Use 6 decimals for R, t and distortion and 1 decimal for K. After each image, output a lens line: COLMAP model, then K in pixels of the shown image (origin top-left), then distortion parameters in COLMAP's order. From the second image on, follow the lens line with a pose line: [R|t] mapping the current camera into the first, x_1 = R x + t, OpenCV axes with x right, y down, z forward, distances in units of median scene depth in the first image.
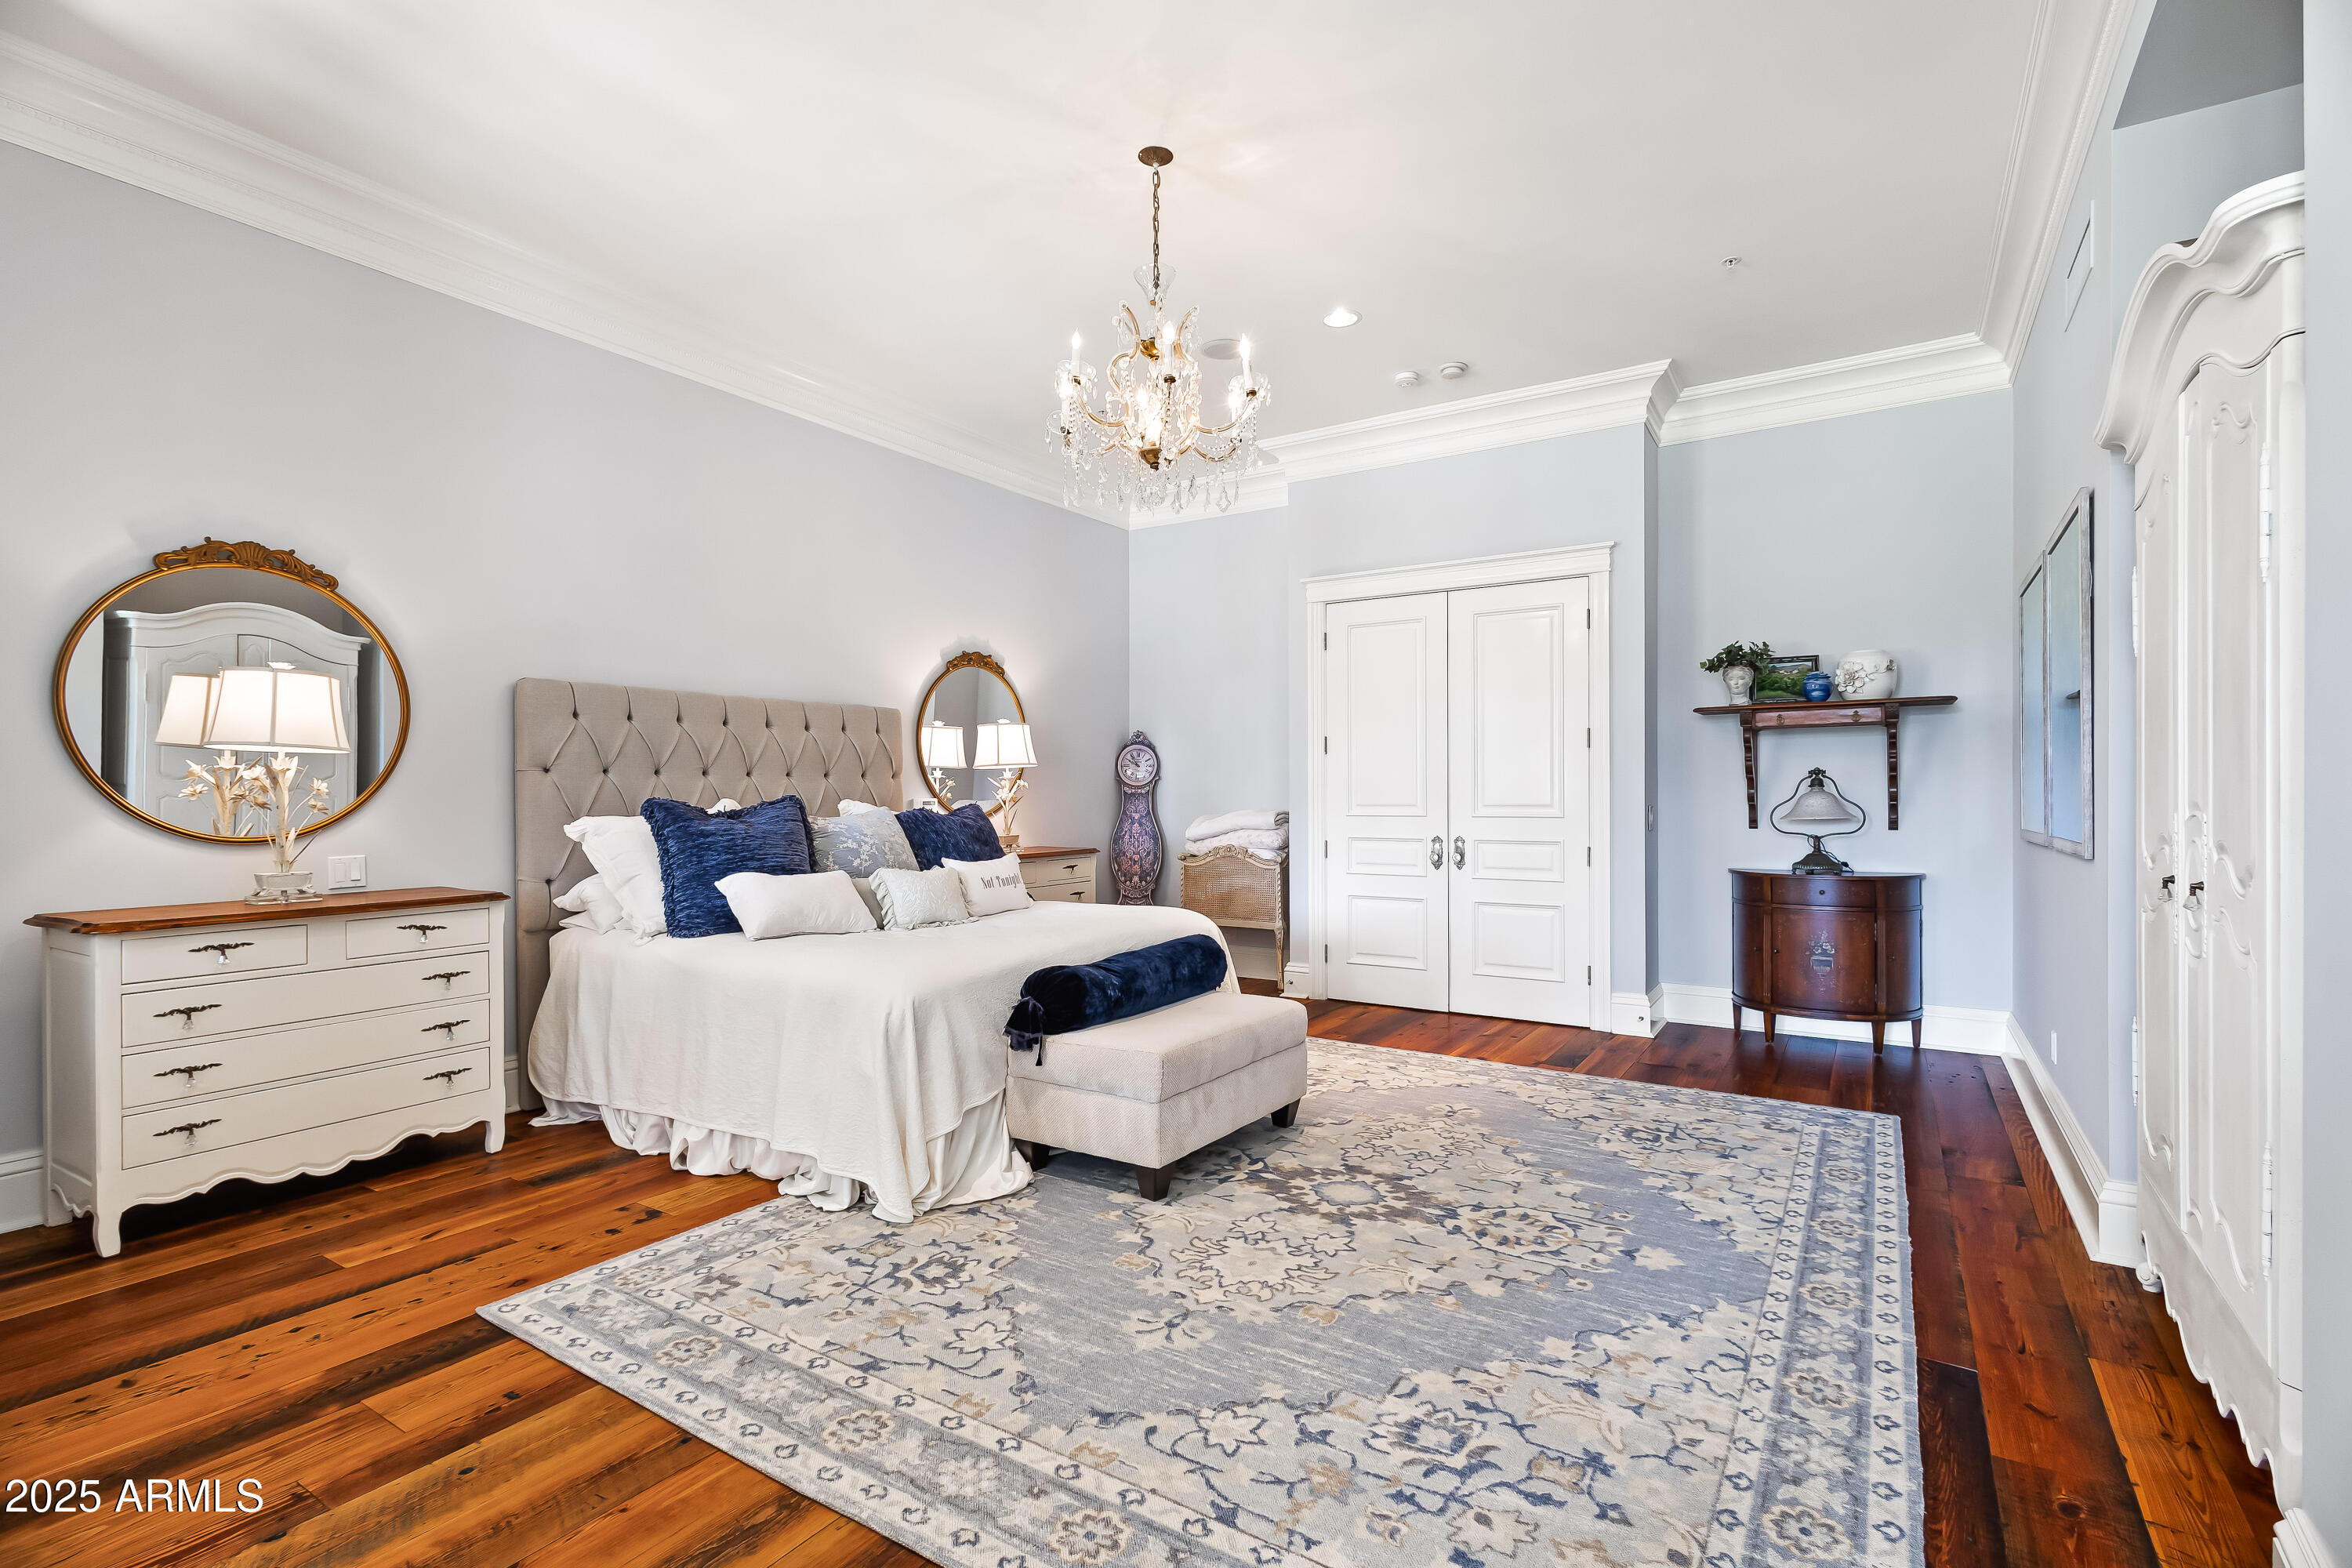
lens RADIAL K [[1059.5, 0, 1212.7], [0, 1059.5, 738.0], [0, 0, 1]] dist [0.002312, -0.000027]
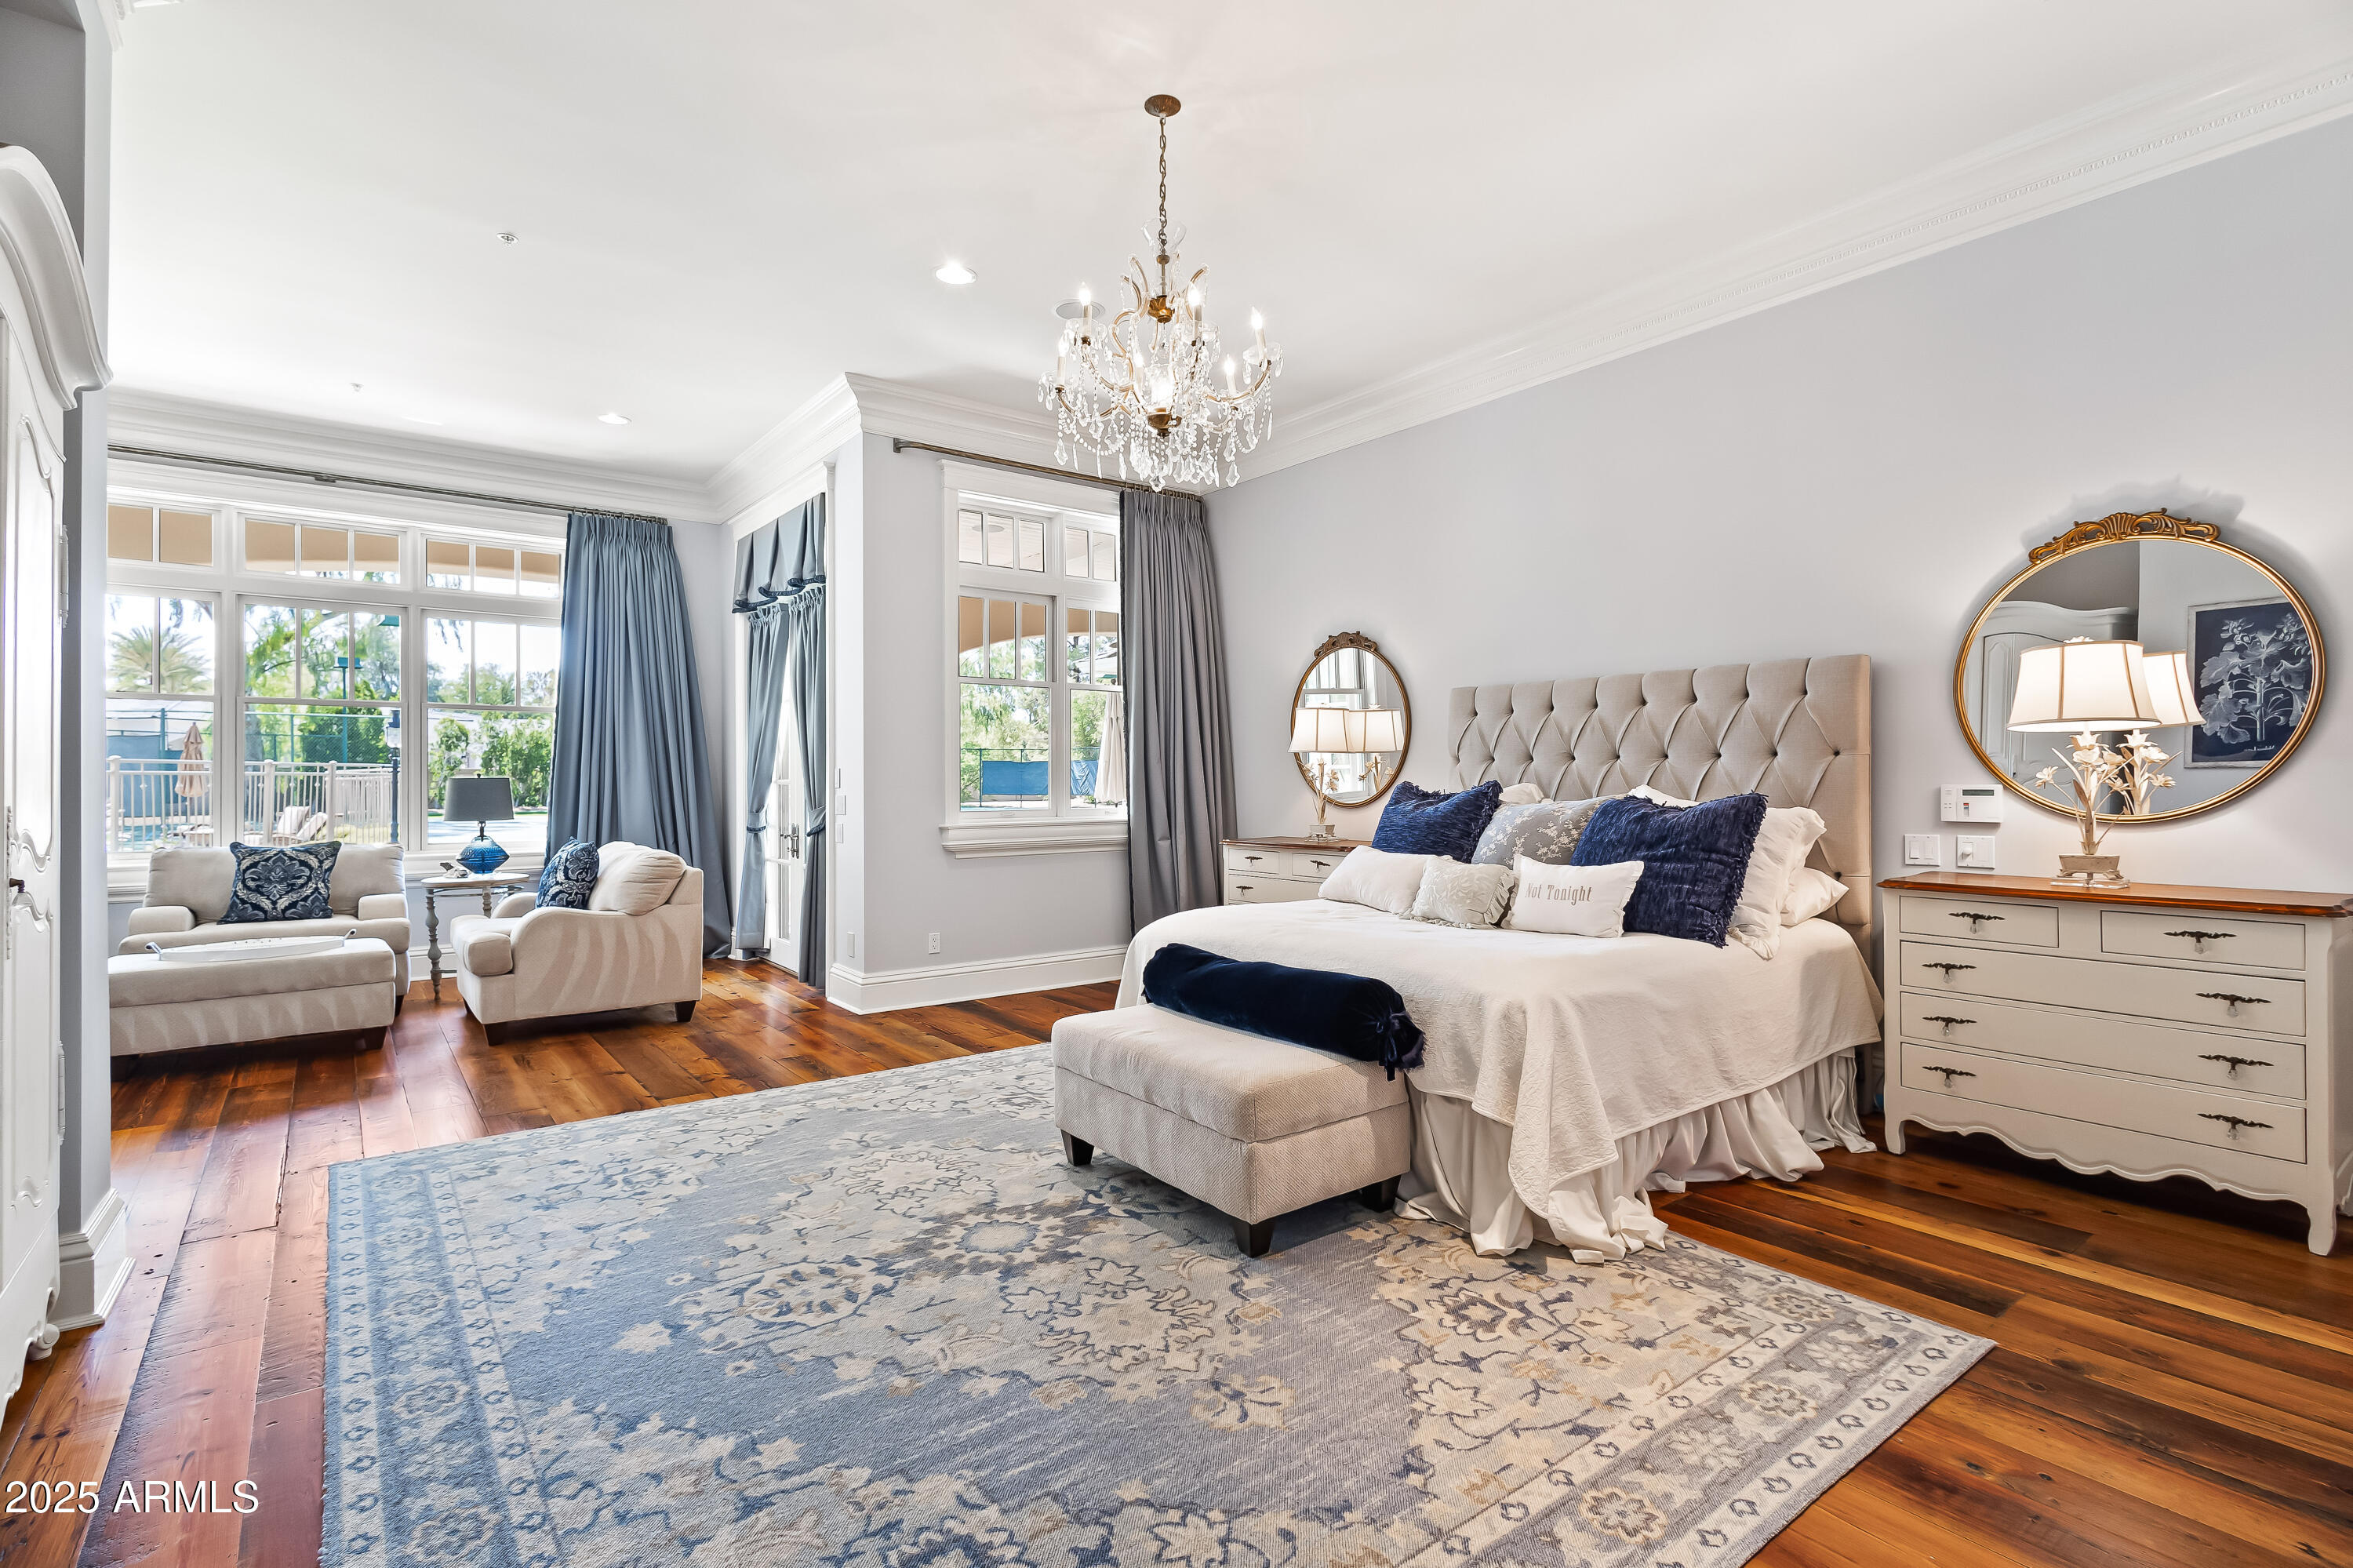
lens RADIAL K [[1119.6, 0, 1181.8], [0, 1119.6, 777.5], [0, 0, 1]] dist [0.004320, 0.000321]
pose [[-0.351360, 0.005274, -0.936225, 0.988432], [0.052829, 0.998503, -0.014202, 0.071299], [0.934749, -0.054450, -0.351113, 1.557962]]
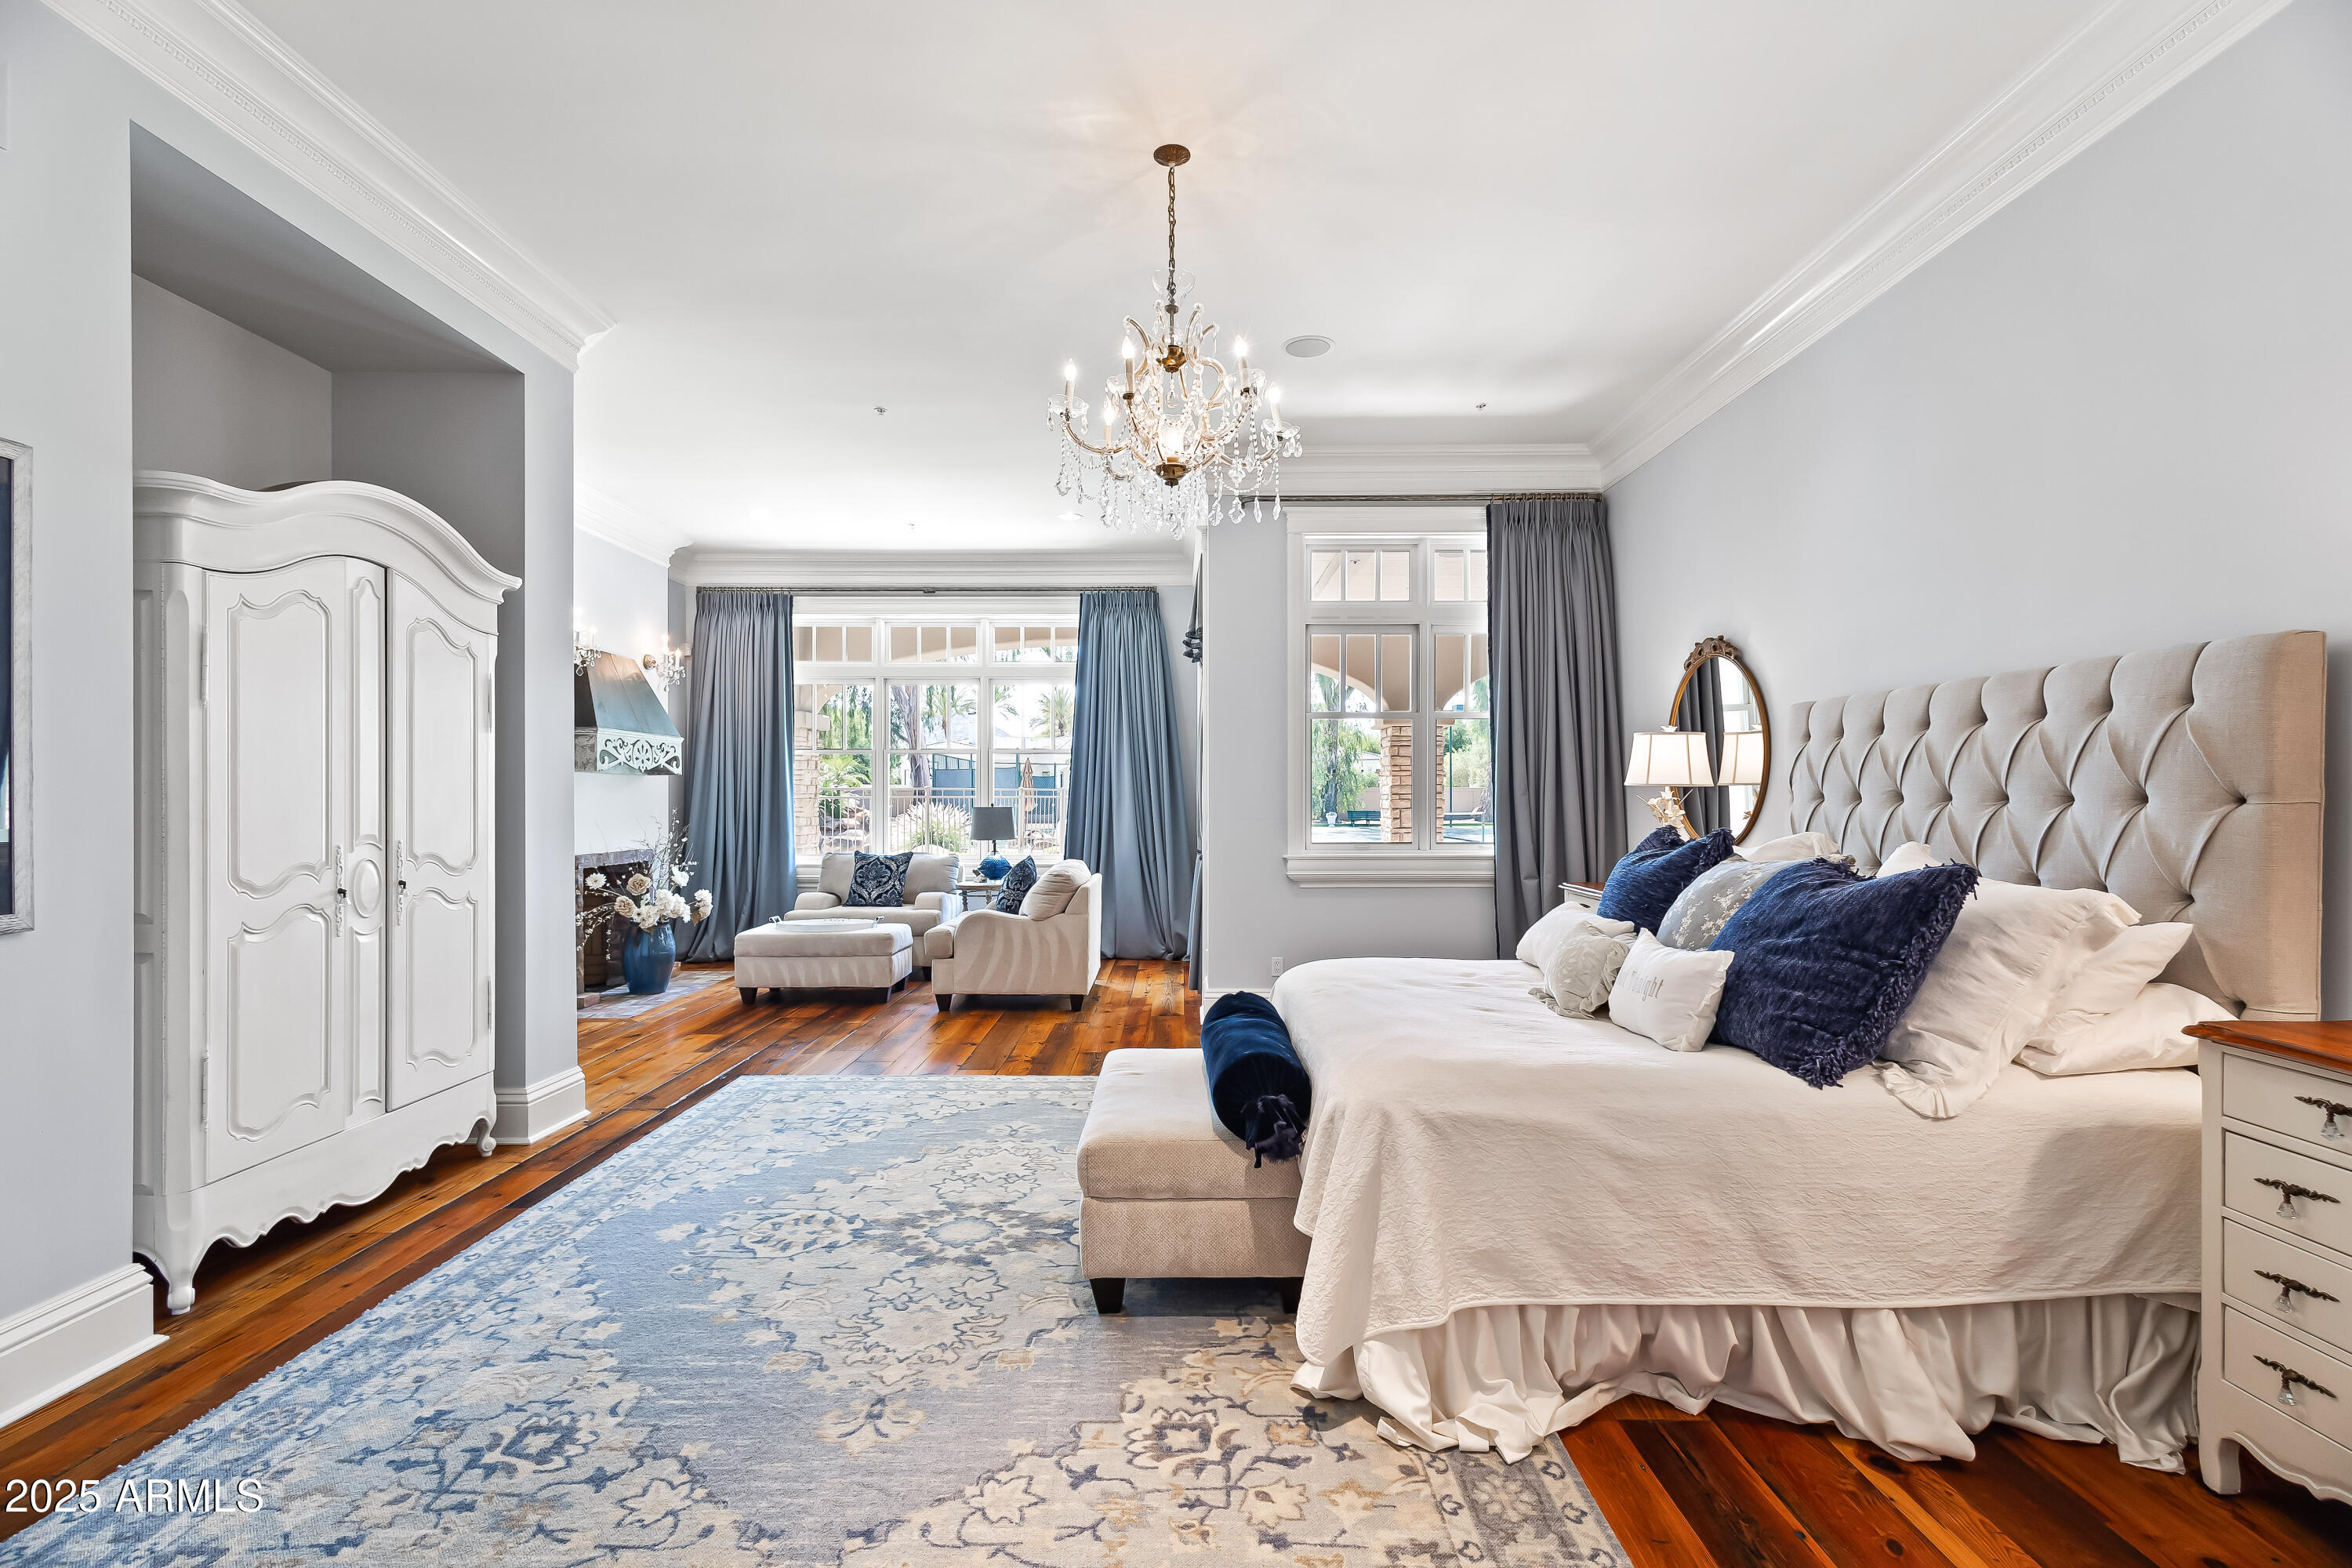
lens RADIAL K [[1089.8, 0, 1180.5], [0, 1089.8, 802.8], [0, 0, 1]] dist [0.009344, -0.000035]
pose [[-0.854424, 0.009767, -0.519485, 0.506260], [0.032367, 0.998882, -0.034455, 0.069699], [0.518567, -0.046253, -0.853785, 2.094879]]
